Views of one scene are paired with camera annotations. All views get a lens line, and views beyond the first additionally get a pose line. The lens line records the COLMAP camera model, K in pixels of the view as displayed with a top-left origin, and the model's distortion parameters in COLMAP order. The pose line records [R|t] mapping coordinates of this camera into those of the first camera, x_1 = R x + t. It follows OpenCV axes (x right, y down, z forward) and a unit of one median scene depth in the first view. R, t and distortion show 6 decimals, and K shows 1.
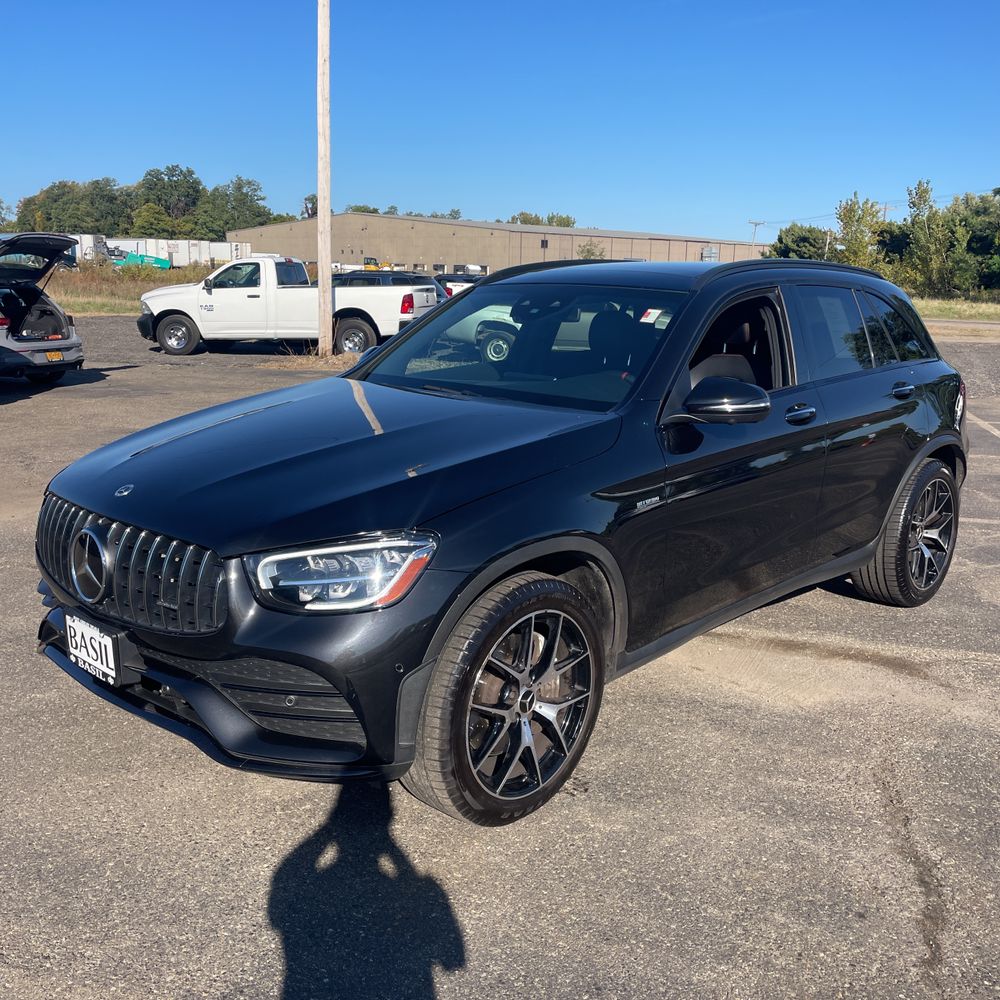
lens RADIAL K [[994.5, 0, 505.3], [0, 994.5, 487.7], [0, 0, 1]] dist [0.096718, -0.124888]
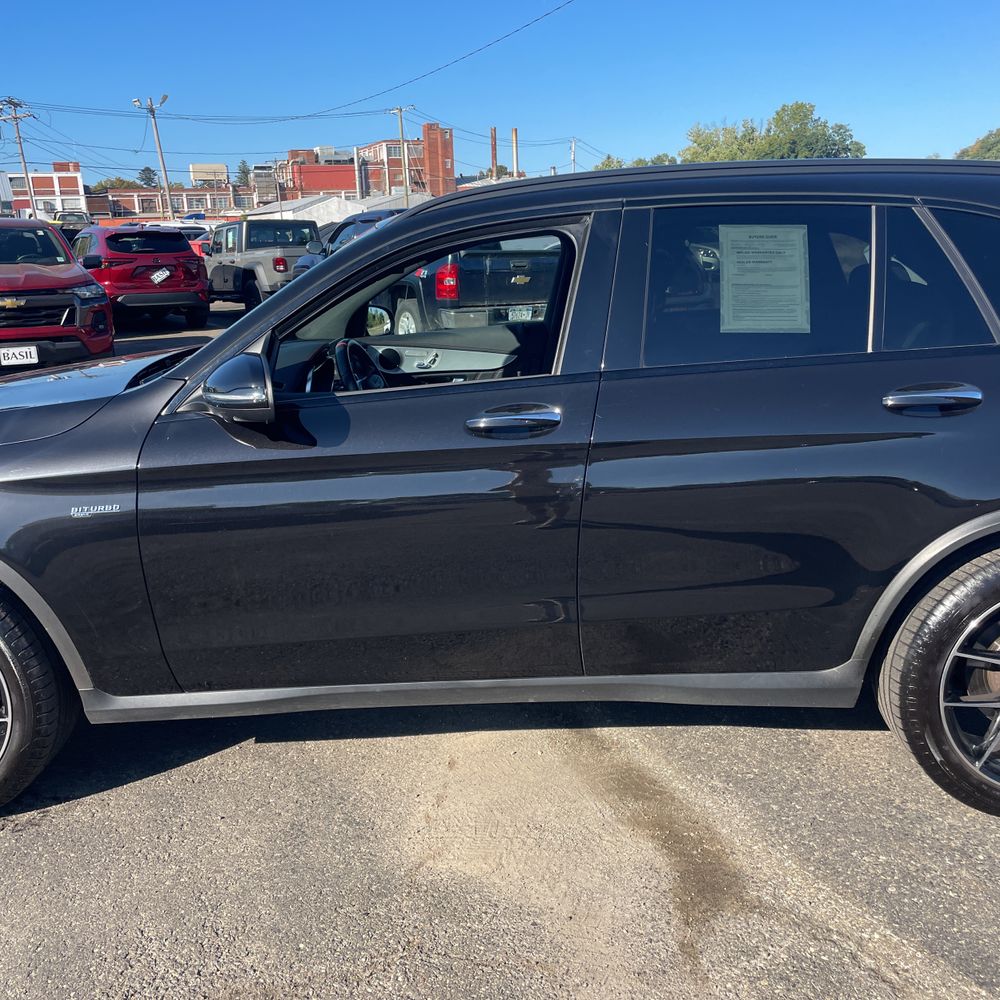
lens RADIAL K [[999.8, 0, 502.1], [0, 999.8, 485.5], [0, 0, 1]] dist [0.085477, -0.114728]
pose [[0.666662, 0.141802, -0.731747, 0.209036], [-0.111294, 0.989668, 0.090389, -0.024559], [0.737004, 0.021181, 0.675556, 0.158927]]
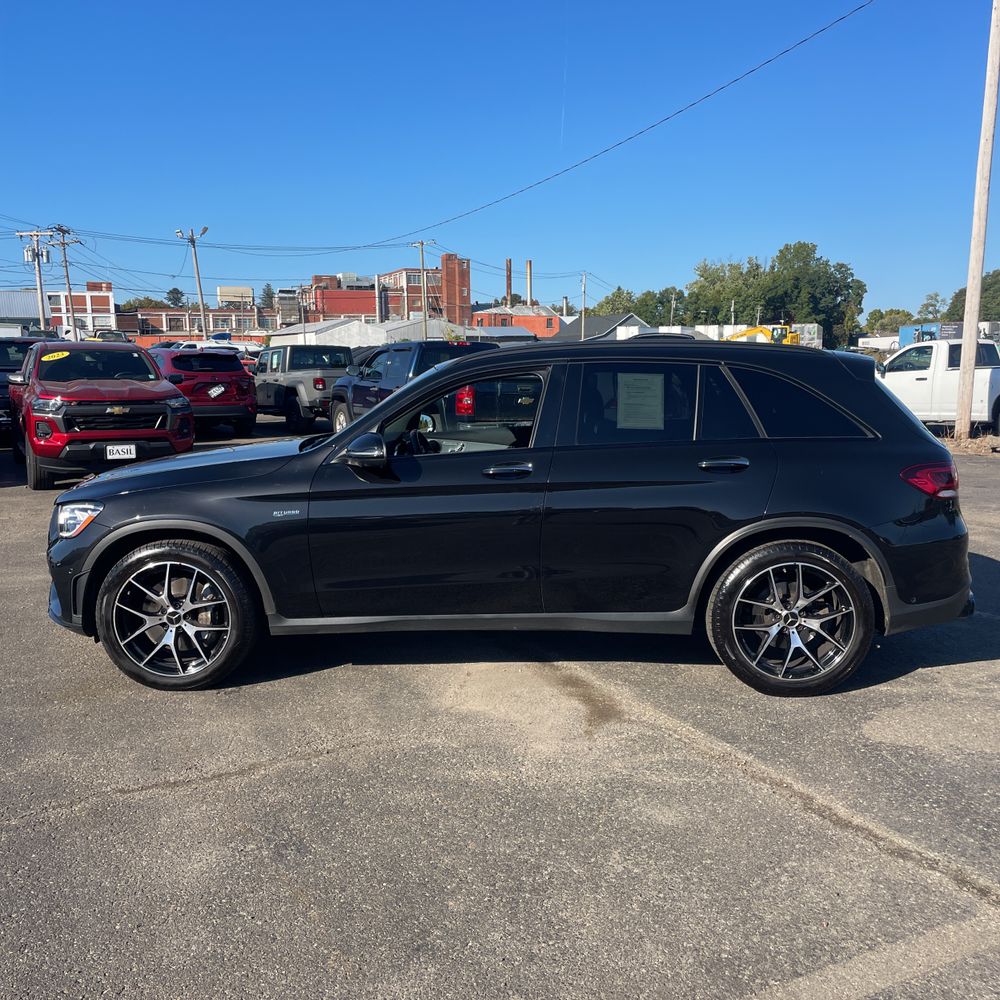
lens RADIAL K [[994.5, 0, 505.3], [0, 994.5, 487.7], [0, 0, 1]] dist [0.096718, -0.124888]
pose [[0.660195, 0.071903, -0.747644, 0.328700], [-0.134621, 0.990616, -0.023605, -0.006597], [0.738931, 0.116232, 0.663680, 0.058201]]
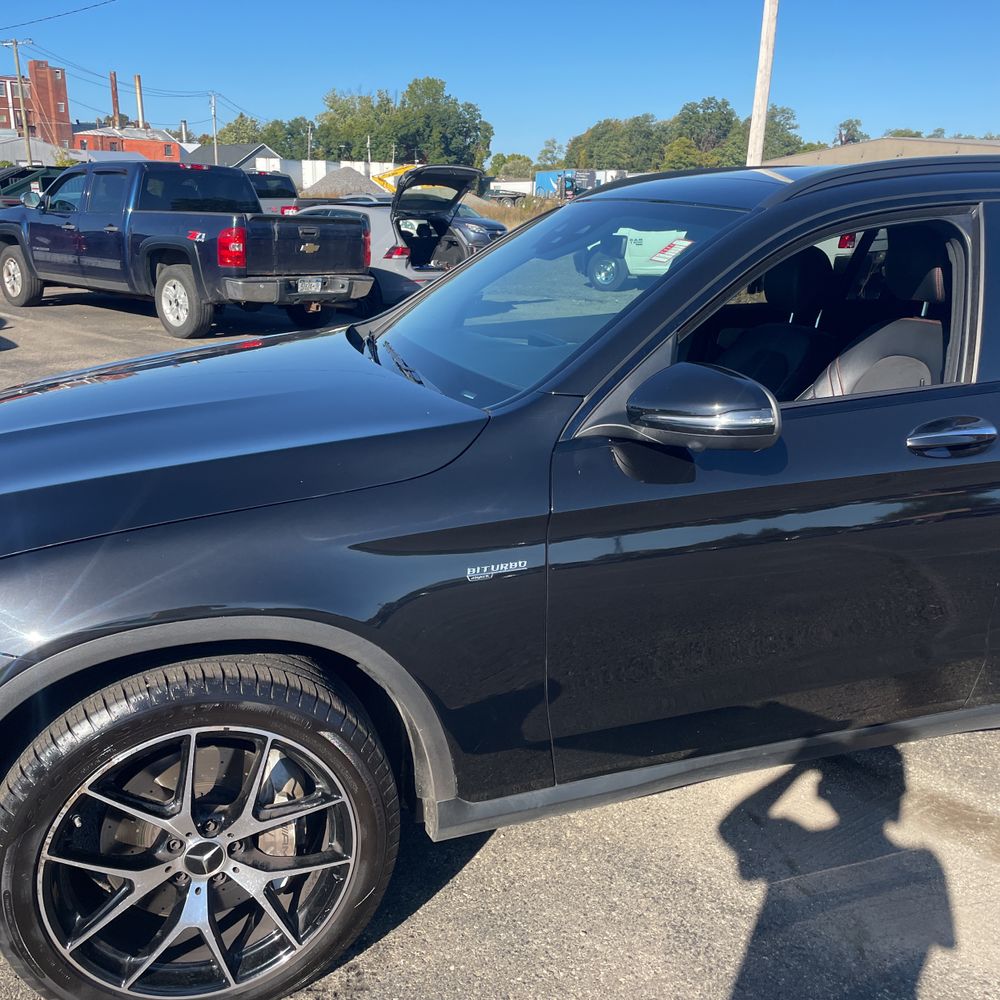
lens RADIAL K [[999.8, 0, 502.1], [0, 999.8, 485.5], [0, 0, 1]] dist [0.085477, -0.114728]
pose [[0.879062, 0.128034, -0.459192, 0.093063], [-0.100484, 0.991382, 0.084058, -0.019135], [0.465996, -0.027750, 0.884351, 0.108396]]
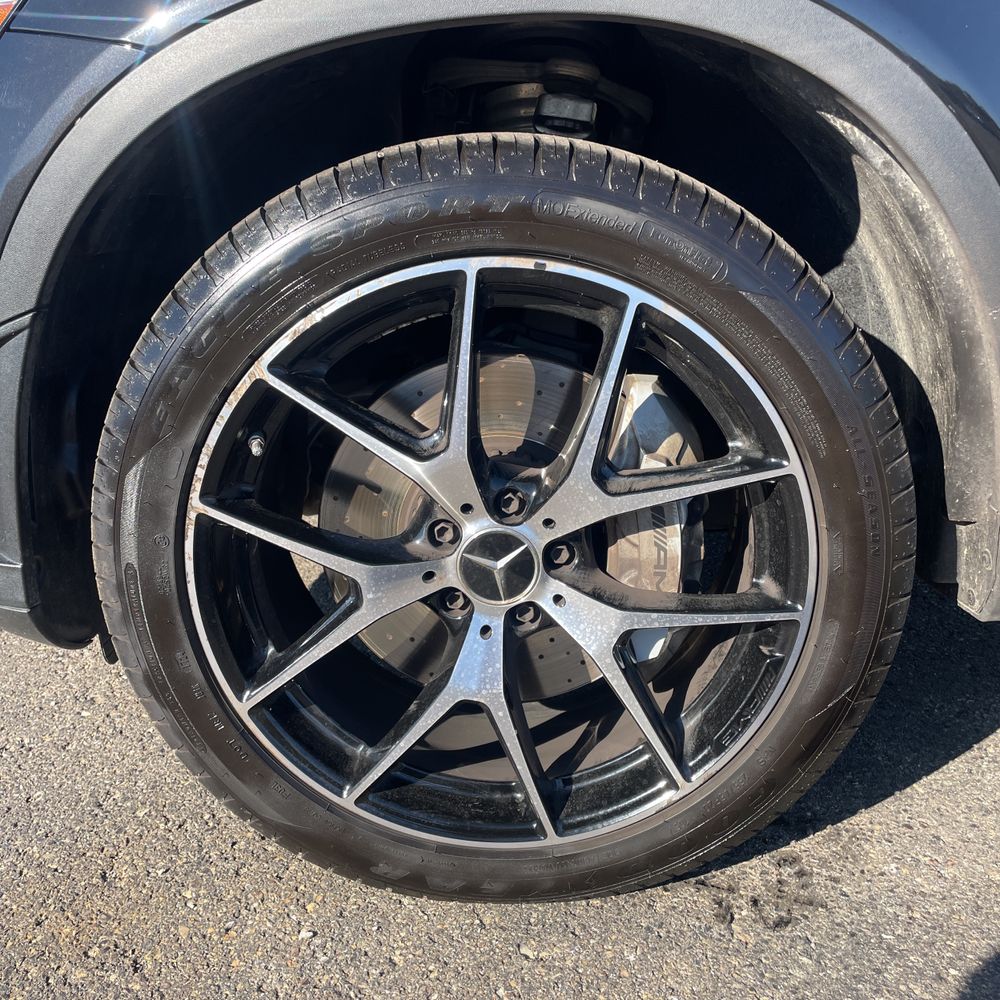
lens RADIAL K [[1033.2, 0, 495.0], [0, 1033.2, 465.0], [0, 0, 1]] dist [0.102942, -0.155202]
pose [[0.645692, 0.171800, -0.744020, 0.052757], [-0.087470, 0.984589, 0.151440, 0.027595], [0.758571, -0.032704, 0.650769, 0.162546]]
